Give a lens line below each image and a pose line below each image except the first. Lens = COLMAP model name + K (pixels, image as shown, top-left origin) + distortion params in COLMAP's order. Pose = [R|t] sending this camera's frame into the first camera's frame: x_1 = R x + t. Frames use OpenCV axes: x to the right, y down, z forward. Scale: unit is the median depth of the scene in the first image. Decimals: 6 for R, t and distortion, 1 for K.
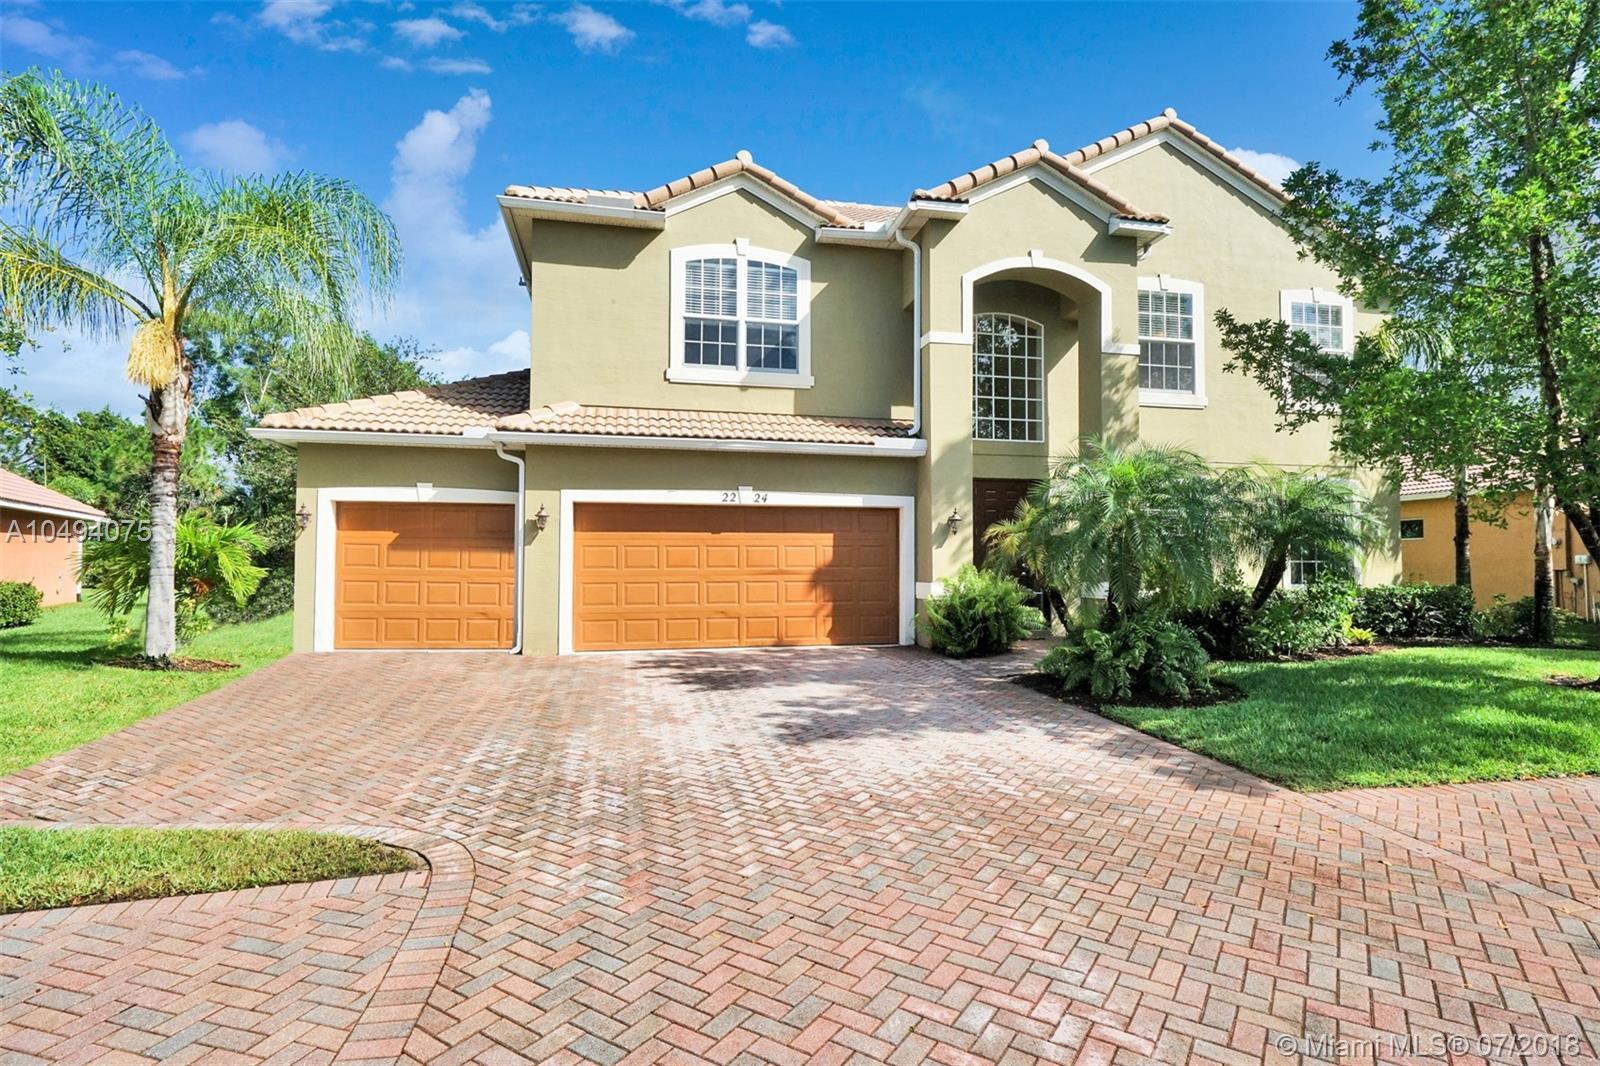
lens RADIAL K [[822.6, 0, 799.3], [0, 822.6, 532.8], [0, 0, 1]] dist [0.000099, -0.001089]
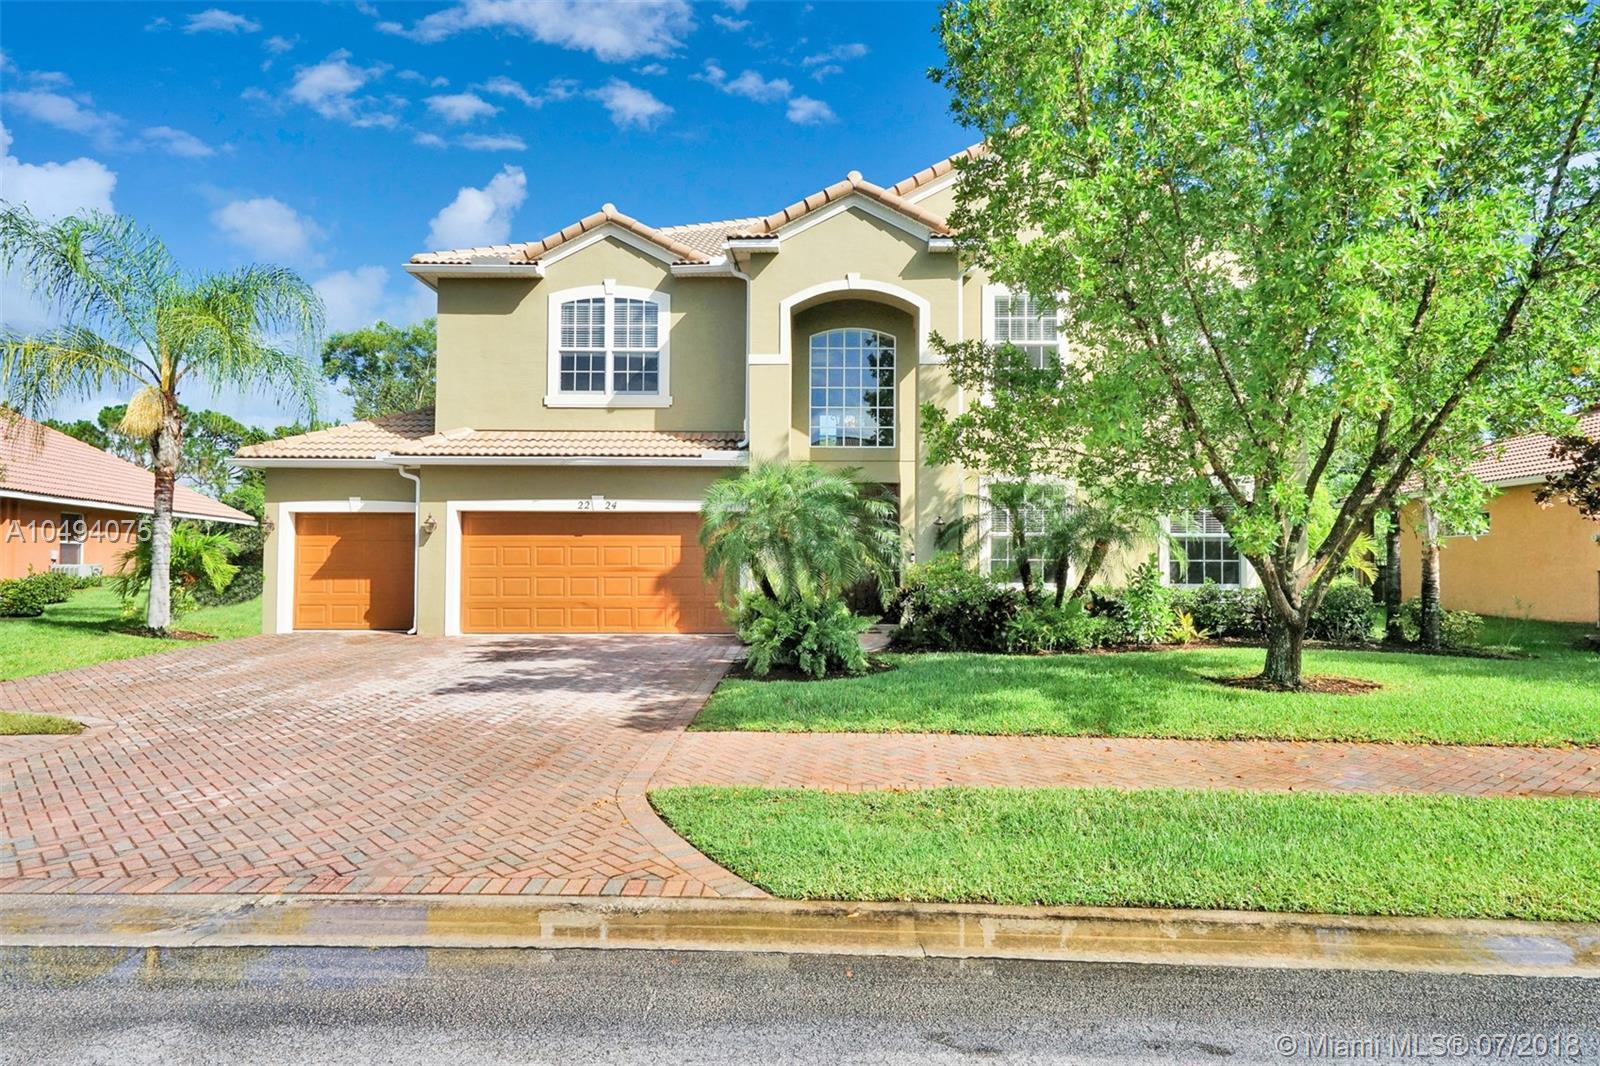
lens RADIAL K [[917.4, 0, 800.5], [0, 917.4, 538.5], [0, 0, 1]] dist [-0.008468, -0.001129]
pose [[0.973786, -0.005369, -0.227402, 0.503869], [0.006943, 0.999957, 0.006124, -0.001516], [0.227359, -0.007542, 0.973782, -0.199535]]
